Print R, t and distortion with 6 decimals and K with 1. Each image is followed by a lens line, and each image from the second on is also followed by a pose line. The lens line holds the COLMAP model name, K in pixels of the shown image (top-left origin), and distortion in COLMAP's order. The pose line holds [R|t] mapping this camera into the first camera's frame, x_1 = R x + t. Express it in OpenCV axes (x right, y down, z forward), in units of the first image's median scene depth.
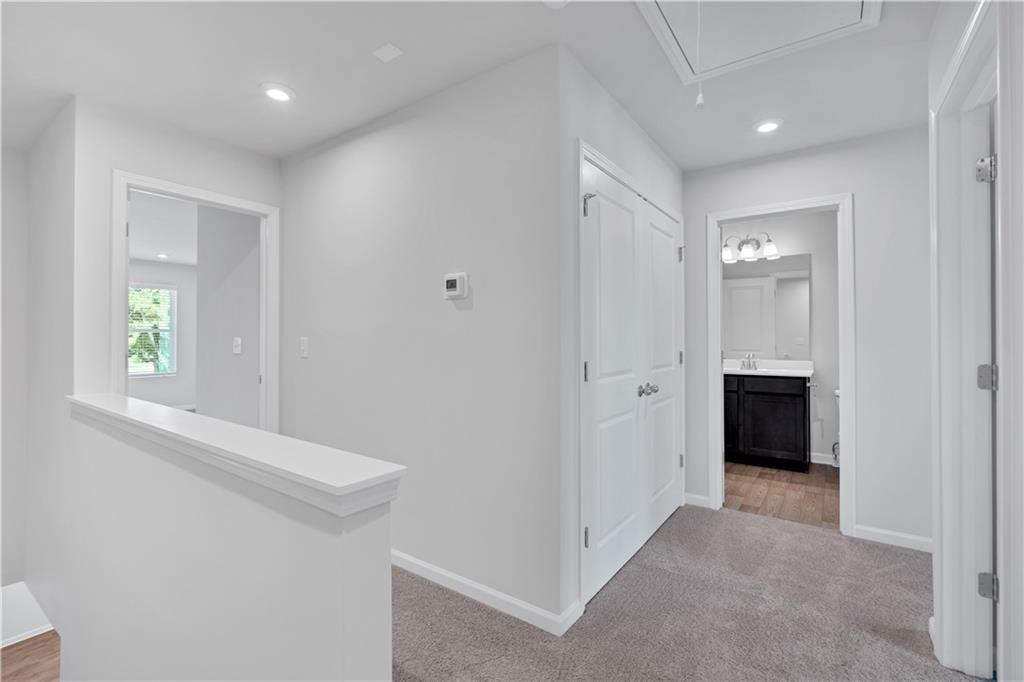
lens RADIAL K [[458.7, 0, 514.6], [0, 458.7, 335.0], [0, 0, 1]] dist [-0.004091, 0.001024]
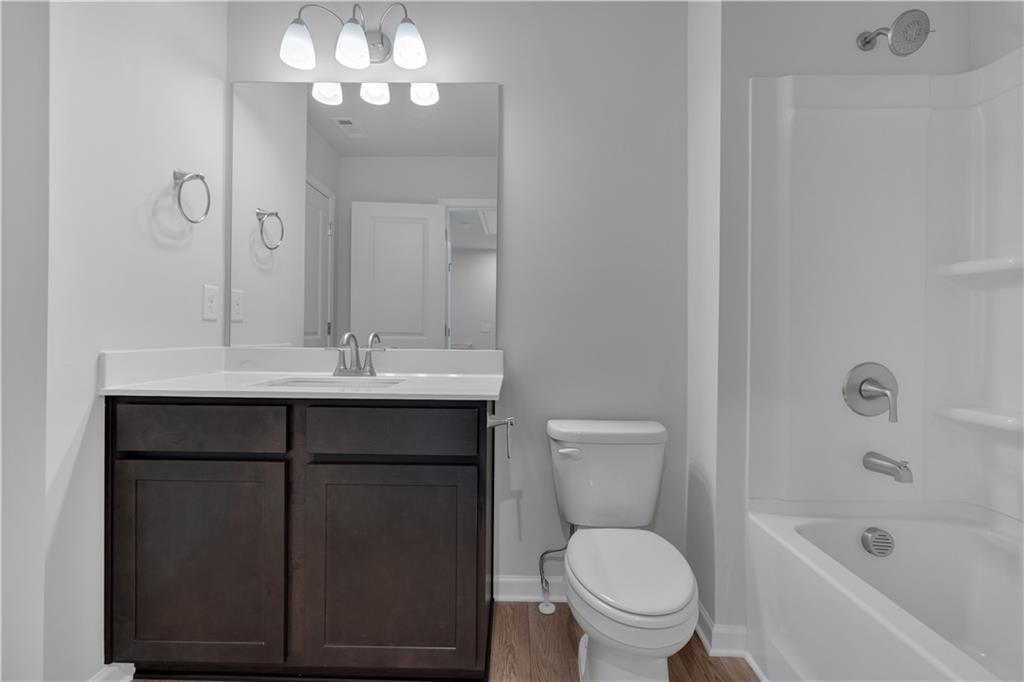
lens RADIAL K [[458.7, 0, 514.6], [0, 458.7, 335.0], [0, 0, 1]] dist [-0.004091, 0.001024]
pose [[0.817943, 0.007711, 0.575247, 0.428641], [-0.015545, 0.999841, 0.008701, 0.039937], [-0.575089, -0.016059, 0.817934, 0.665434]]
